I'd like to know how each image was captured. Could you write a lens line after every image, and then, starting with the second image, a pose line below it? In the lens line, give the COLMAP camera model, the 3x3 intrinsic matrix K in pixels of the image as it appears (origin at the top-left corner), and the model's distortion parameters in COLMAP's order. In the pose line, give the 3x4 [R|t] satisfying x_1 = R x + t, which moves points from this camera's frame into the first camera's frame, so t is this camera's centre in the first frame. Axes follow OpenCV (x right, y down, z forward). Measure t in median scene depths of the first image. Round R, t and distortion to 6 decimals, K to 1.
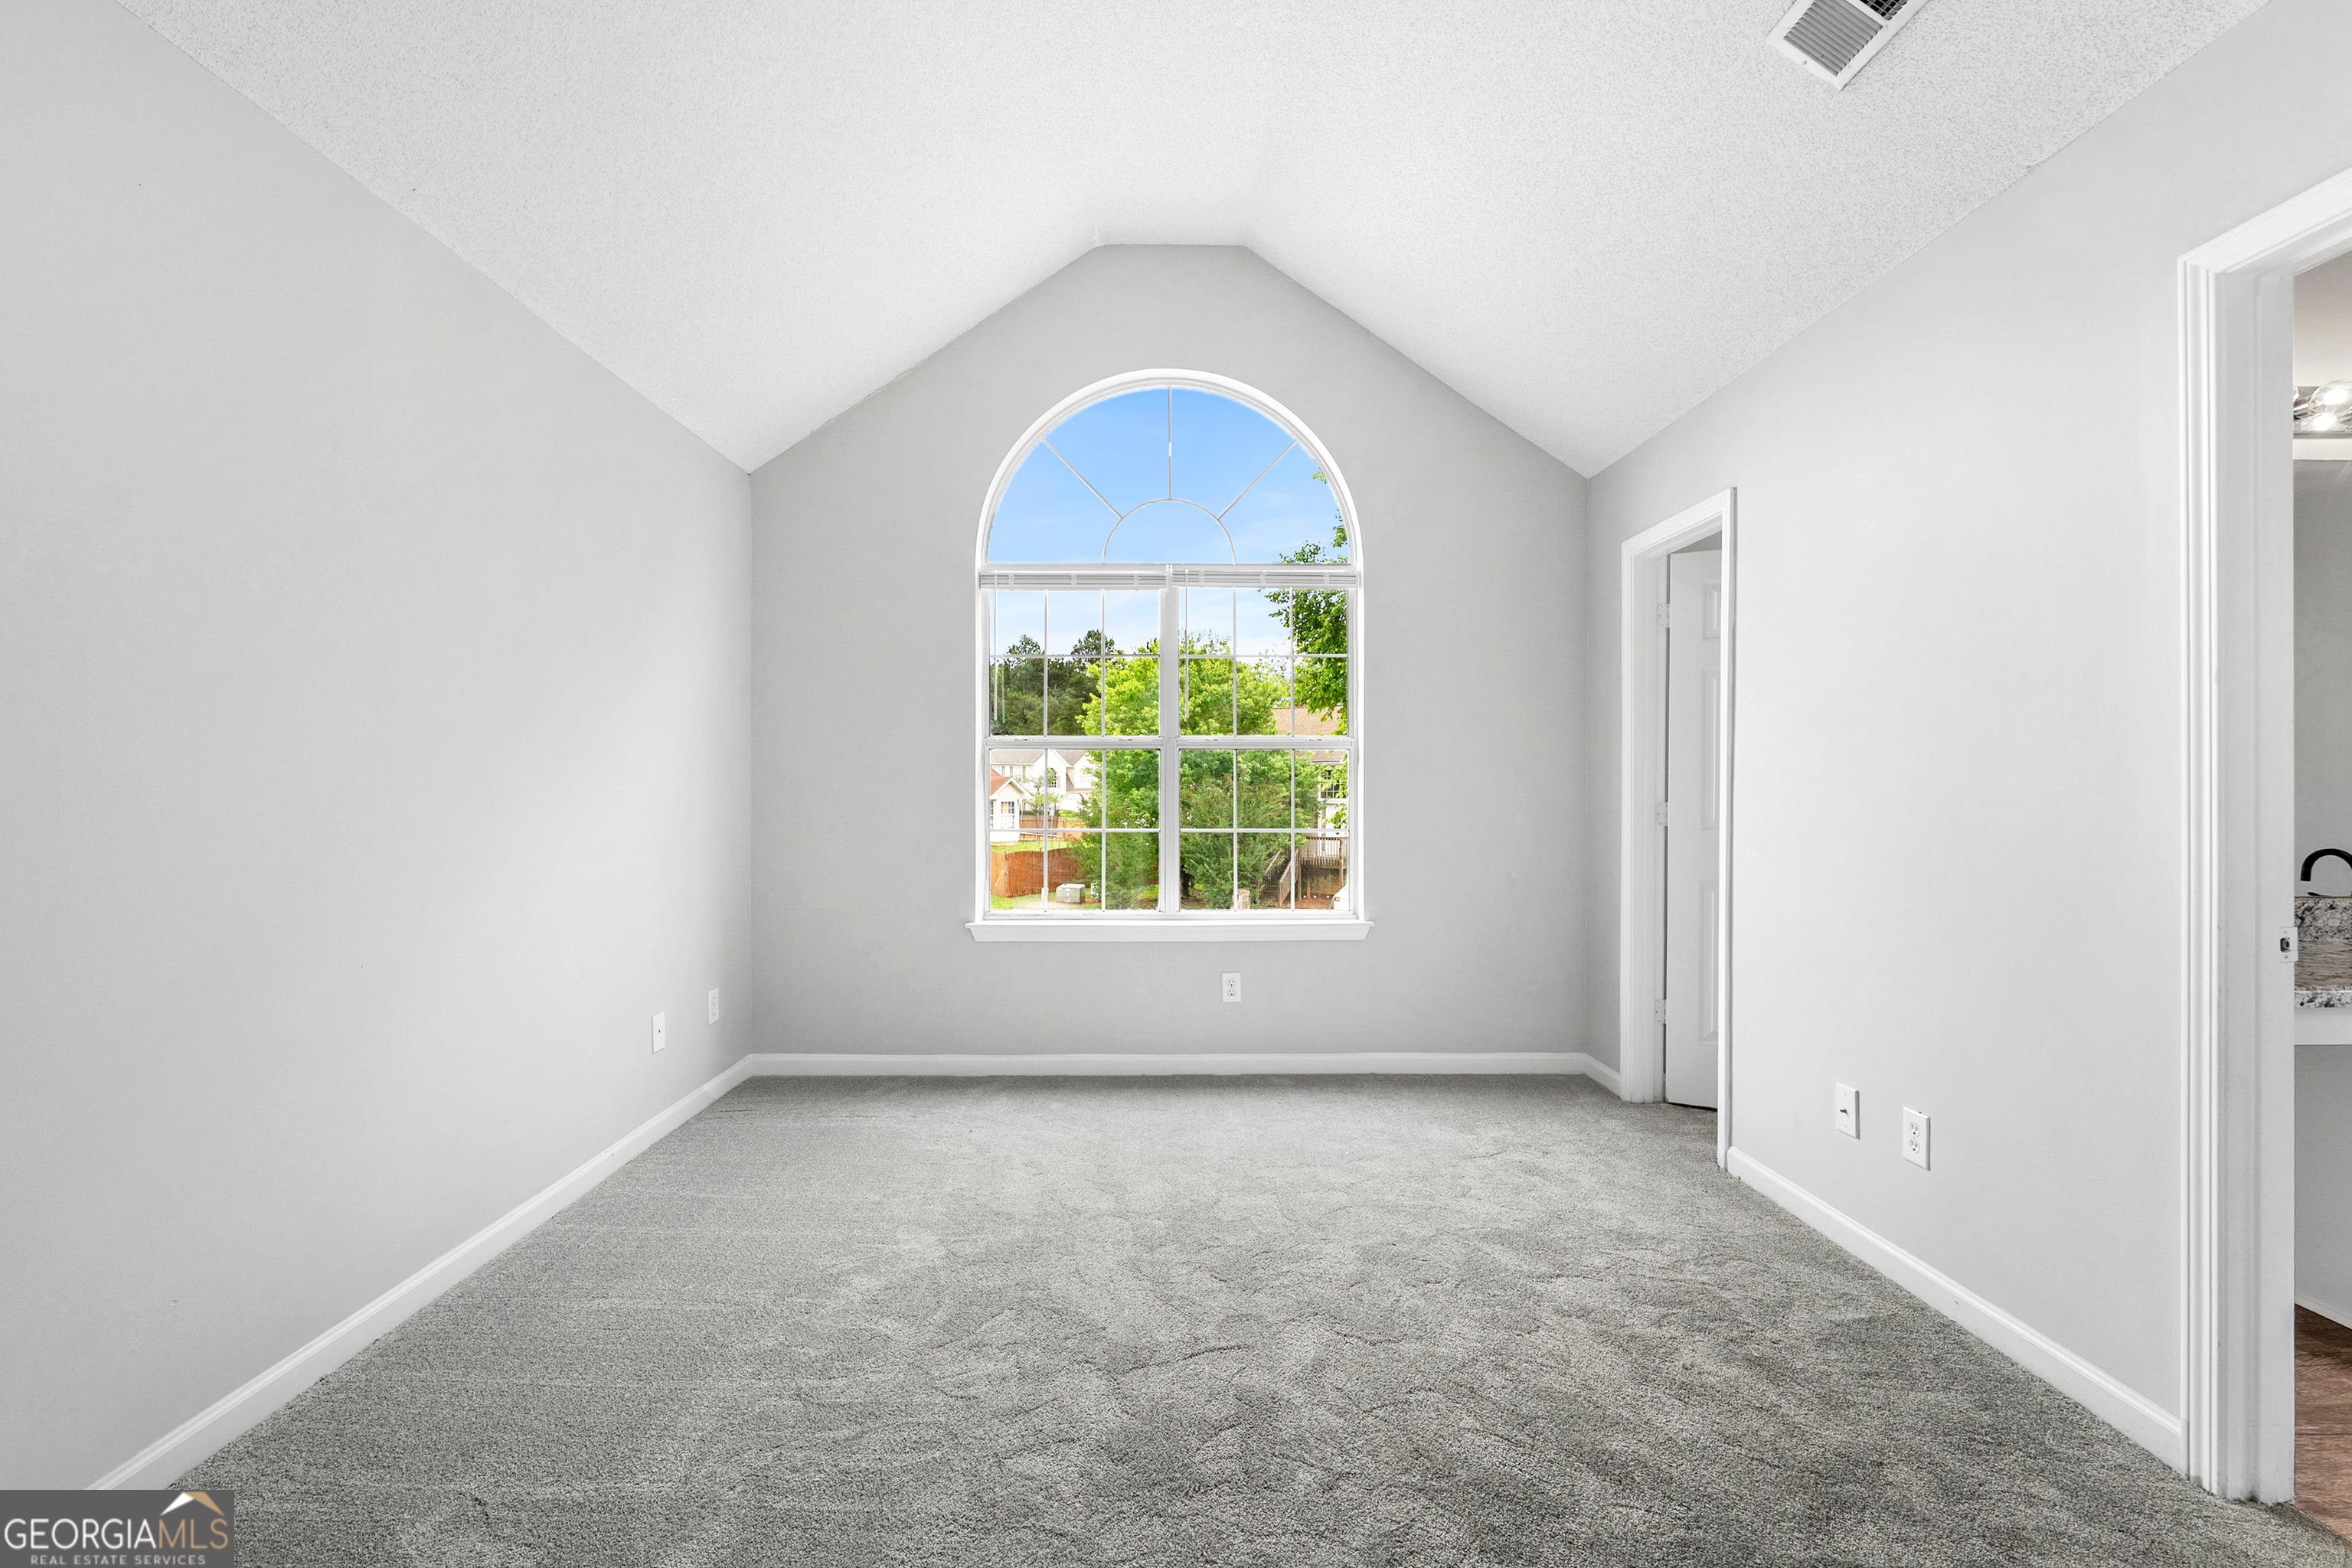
lens RADIAL K [[1010.7, 0, 1175.9], [0, 1010.7, 797.5], [0, 0, 1]] dist [-0.001717, -0.000605]
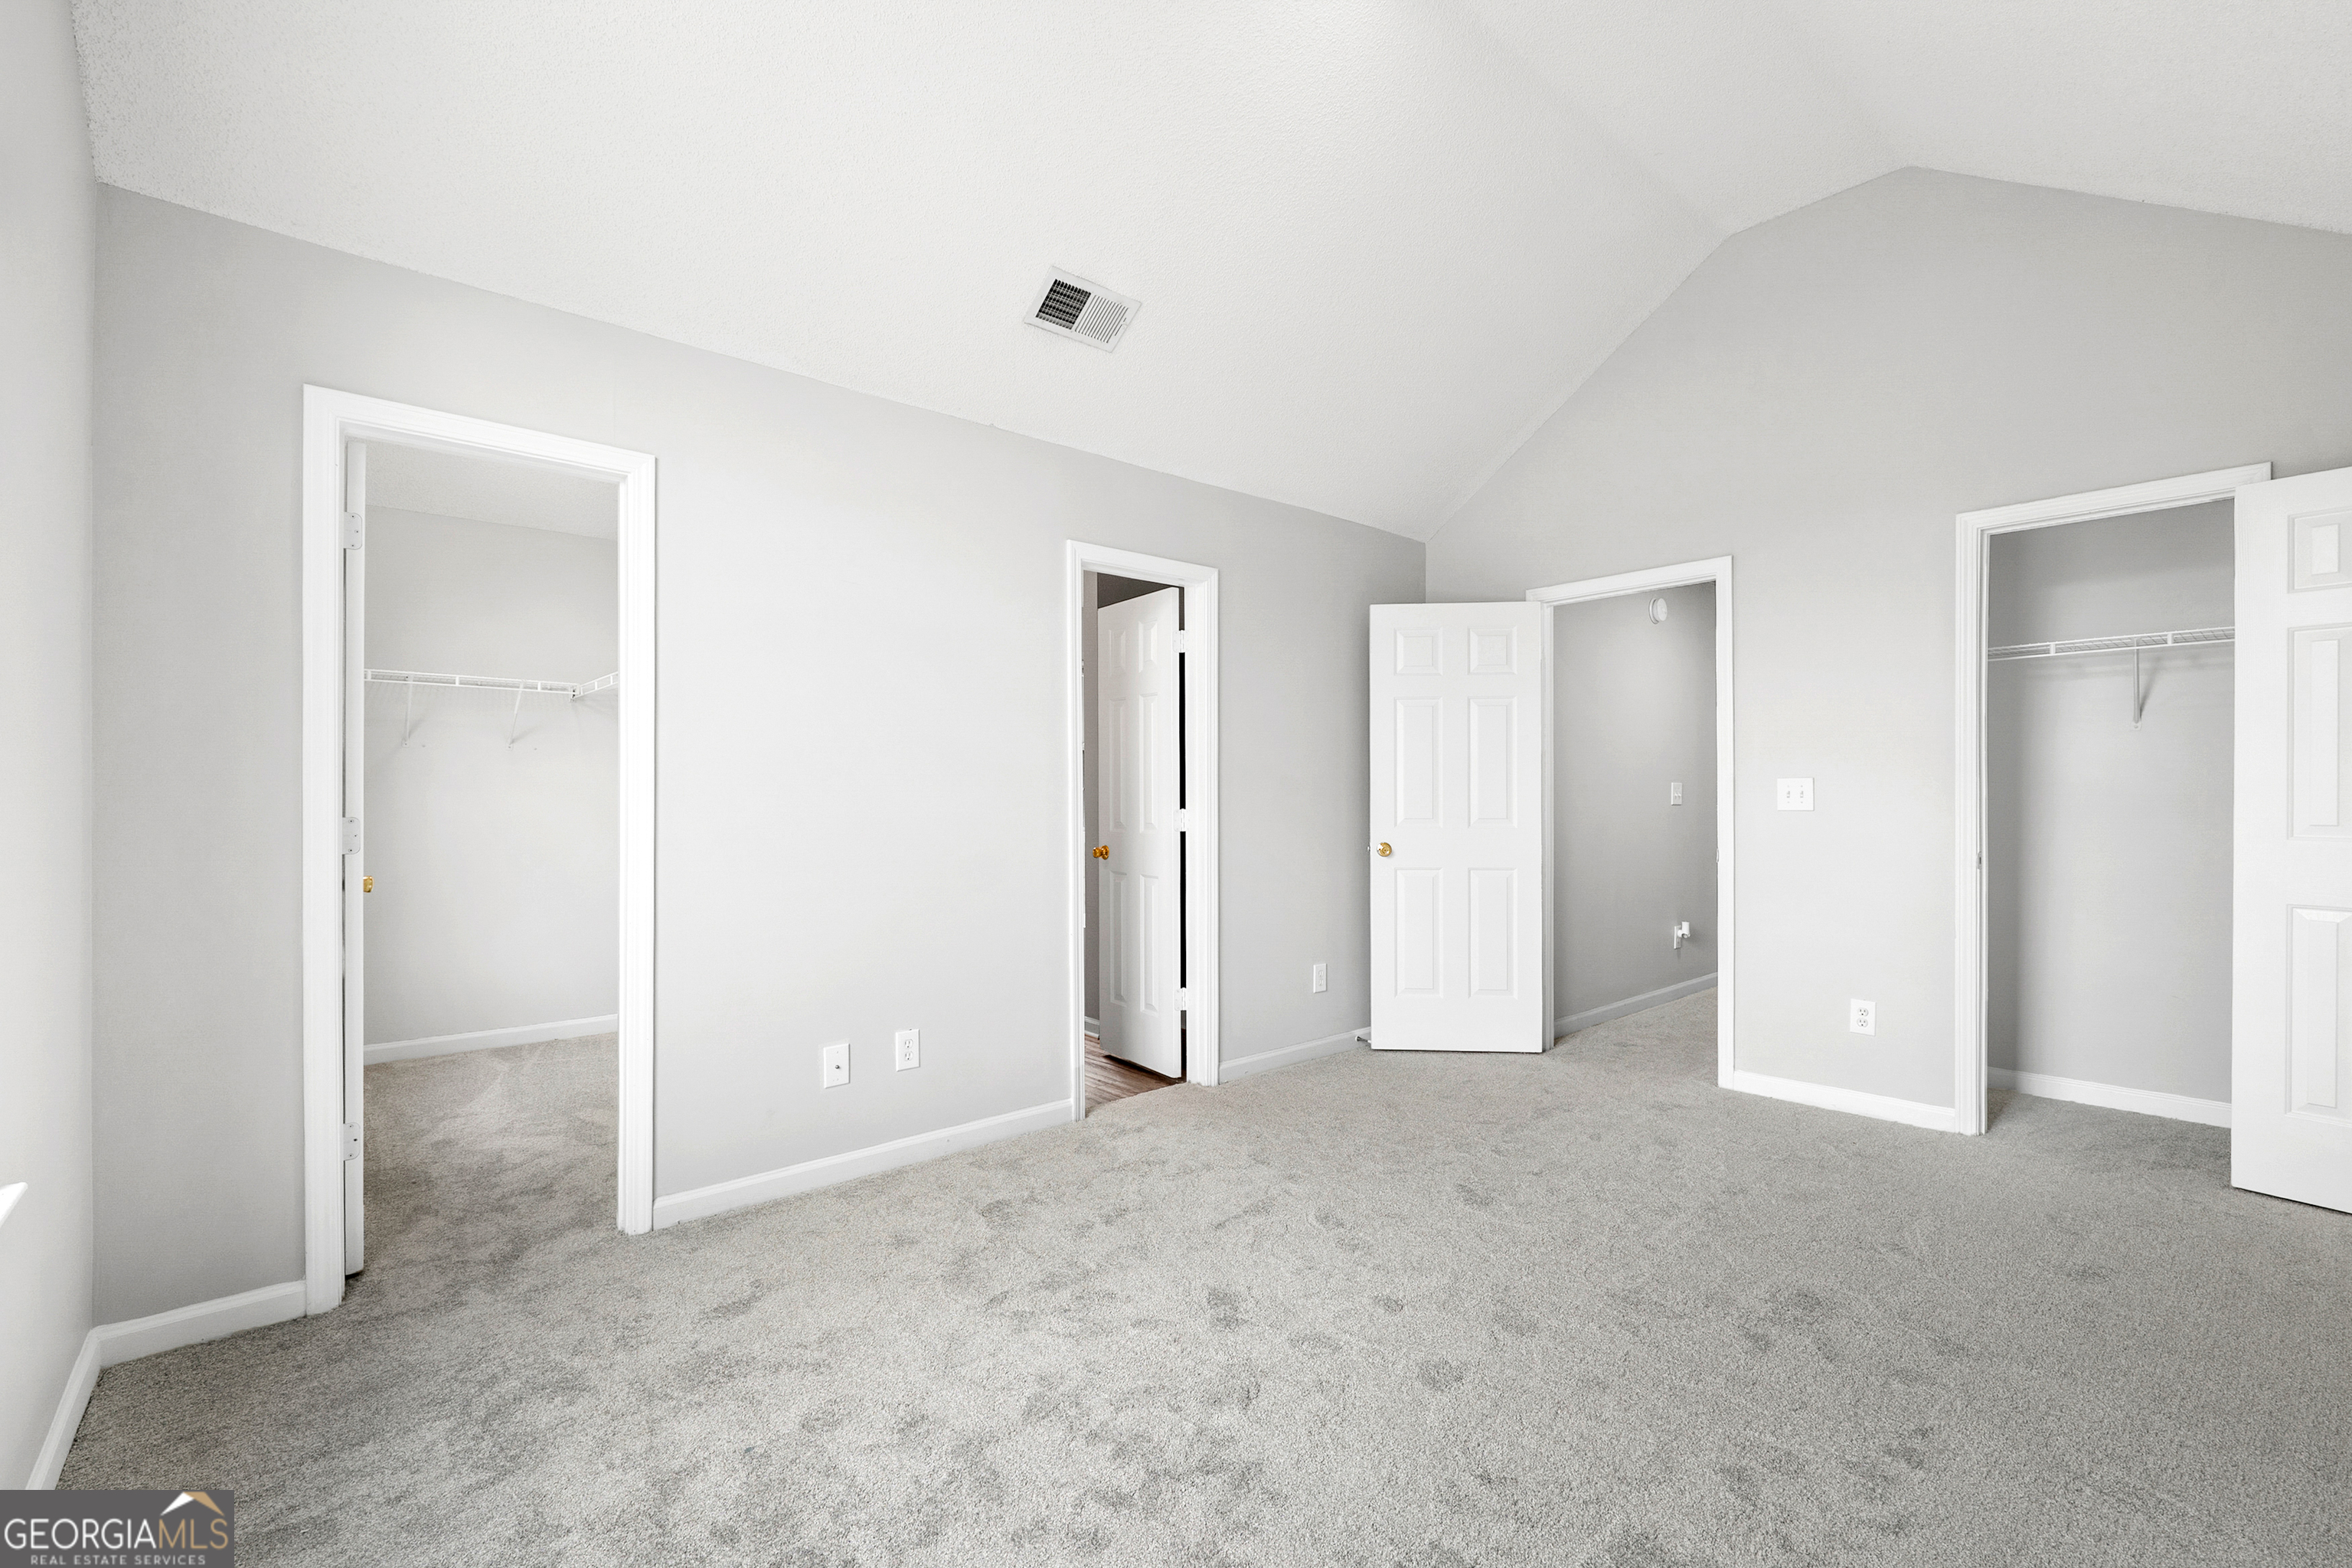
lens RADIAL K [[1010.7, 0, 1175.9], [0, 1010.7, 797.5], [0, 0, 1]] dist [-0.001717, -0.000605]
pose [[-0.636522, -0.001515, 0.771257, -0.435301], [0.007610, 0.999937, 0.008244, -0.011871], [-0.771221, 0.011117, -0.636470, 1.240034]]
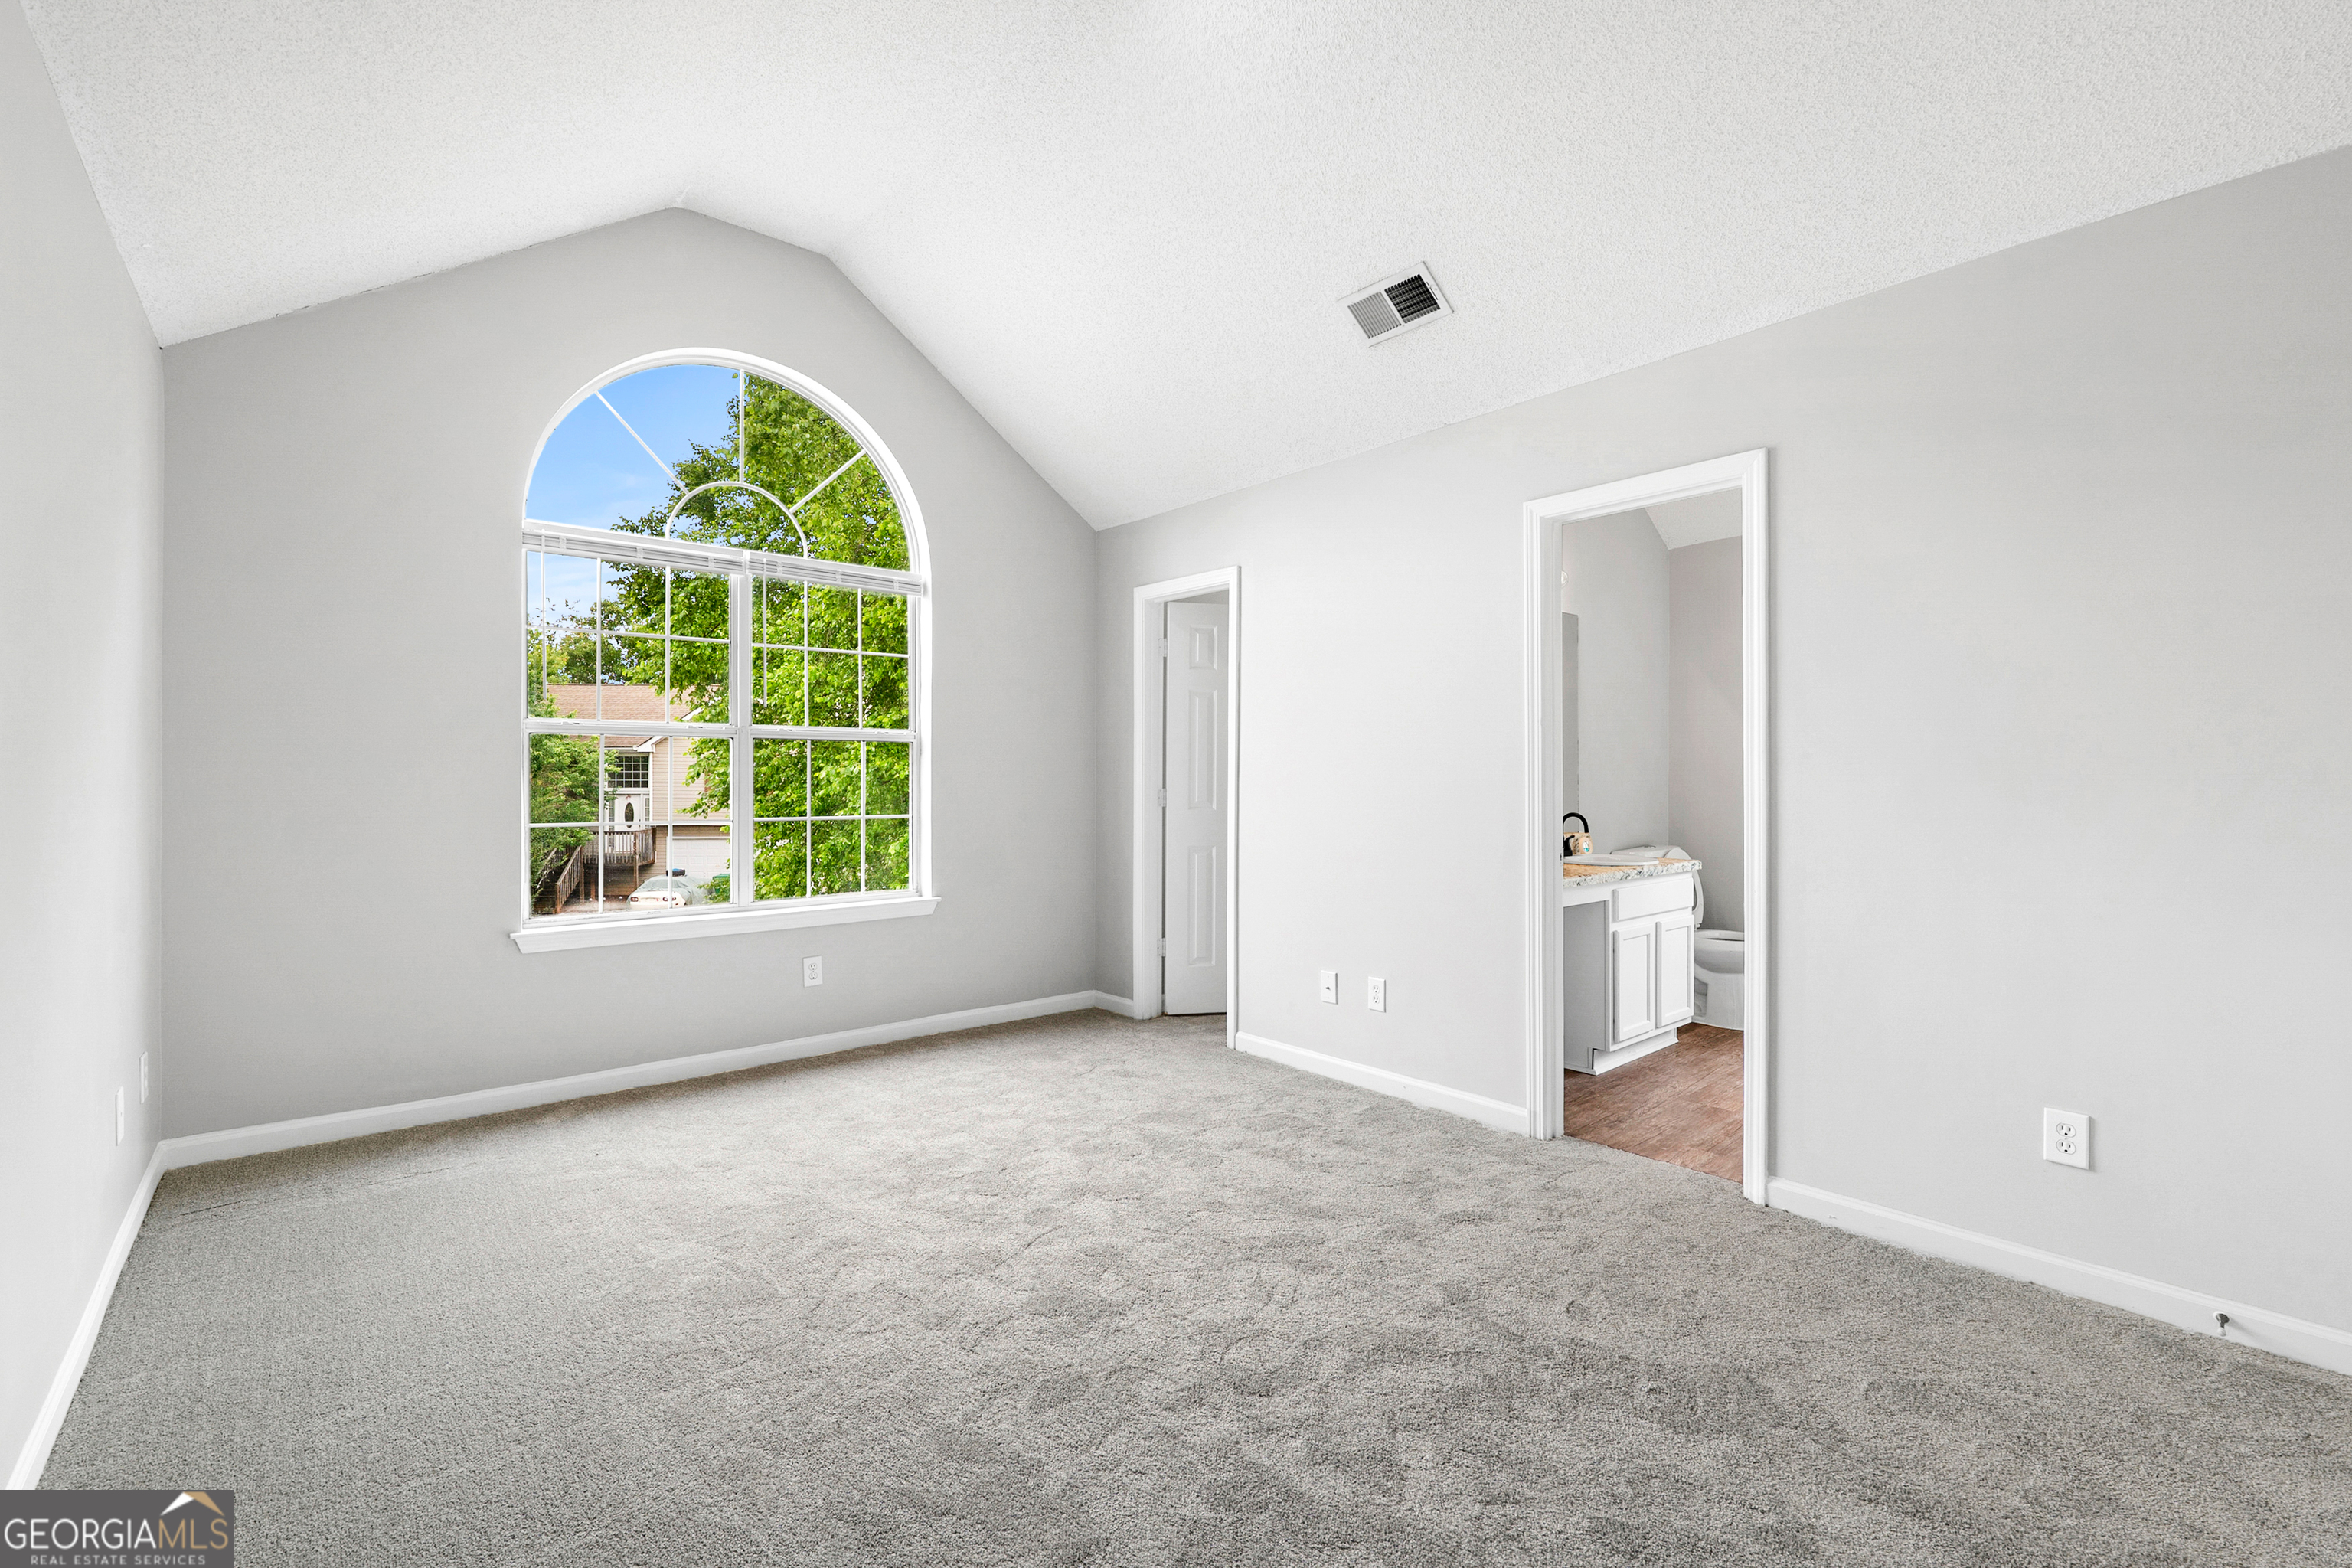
lens RADIAL K [[1004.4, 0, 1176.0], [0, 1004.4, 784.0], [0, 0, 1]] dist [0.000619, -0.000033]
pose [[0.774138, -0.003050, 0.633010, -0.417013], [0.004362, 0.999990, -0.000516, -0.000719], [-0.633002, 0.003161, 0.774144, -0.035029]]
